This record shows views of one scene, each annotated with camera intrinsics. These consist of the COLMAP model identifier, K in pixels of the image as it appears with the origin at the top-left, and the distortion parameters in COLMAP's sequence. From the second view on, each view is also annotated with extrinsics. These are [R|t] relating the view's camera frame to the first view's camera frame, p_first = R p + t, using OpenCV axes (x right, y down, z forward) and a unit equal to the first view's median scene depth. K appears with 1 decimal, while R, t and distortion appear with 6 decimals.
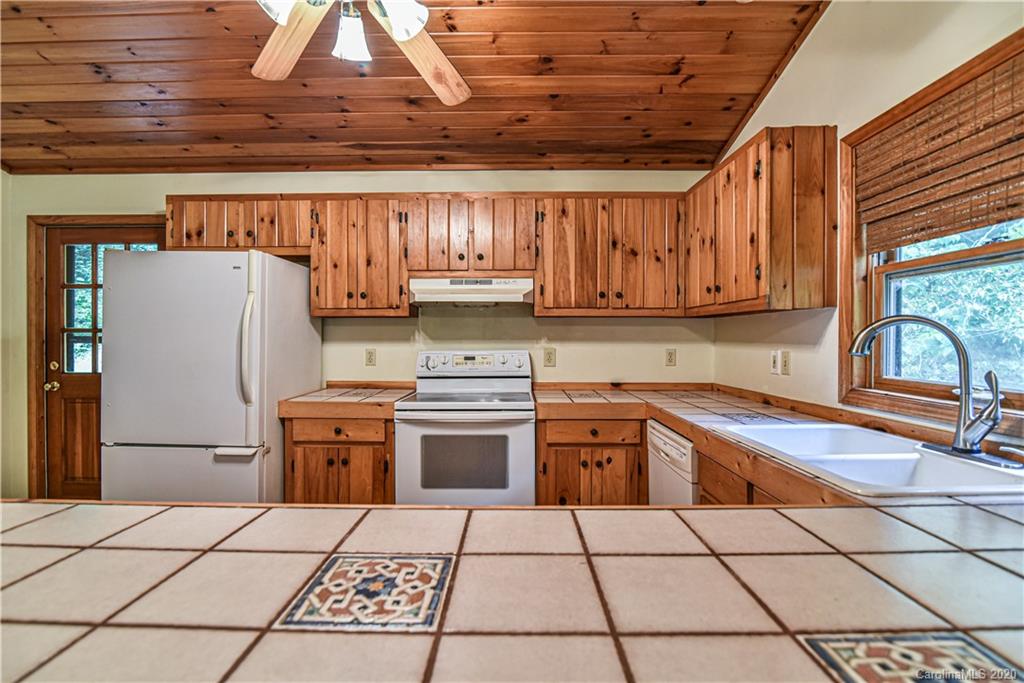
lens RADIAL K [[473.9, 0, 504.6], [0, 473.9, 340.7], [0, 0, 1]] dist [-0.021576, 0.001332]
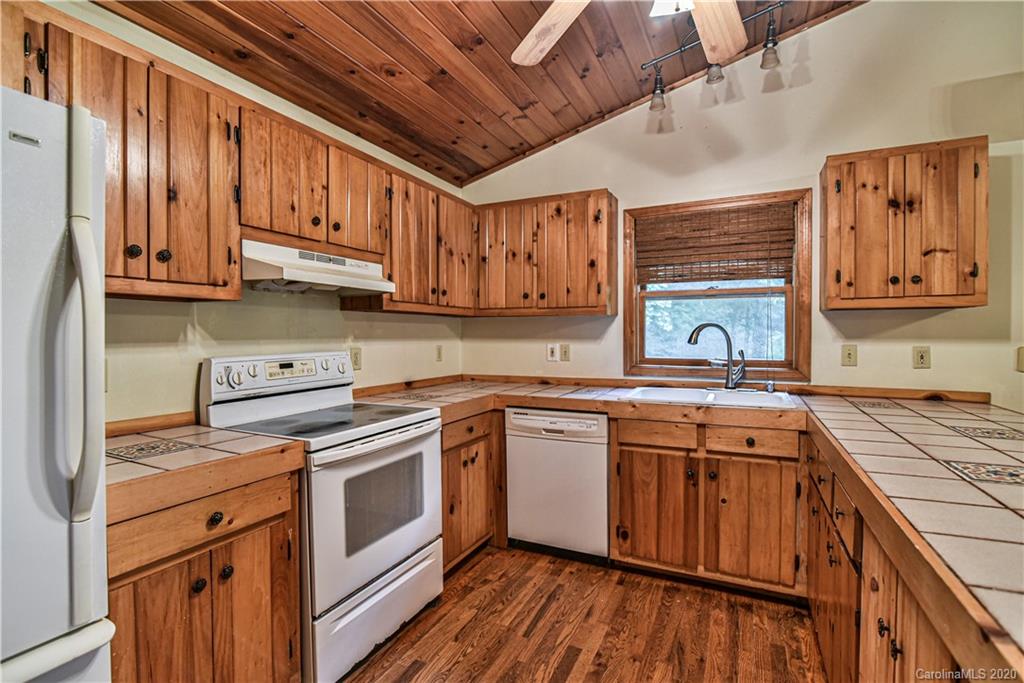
lens RADIAL K [[473.9, 0, 504.6], [0, 473.9, 340.7], [0, 0, 1]] dist [-0.021576, 0.001332]
pose [[0.431444, -0.015593, 0.902005, -0.608204], [0.008021, 0.999877, 0.013448, -0.006724], [-0.902104, 0.001433, 0.431516, 0.446931]]
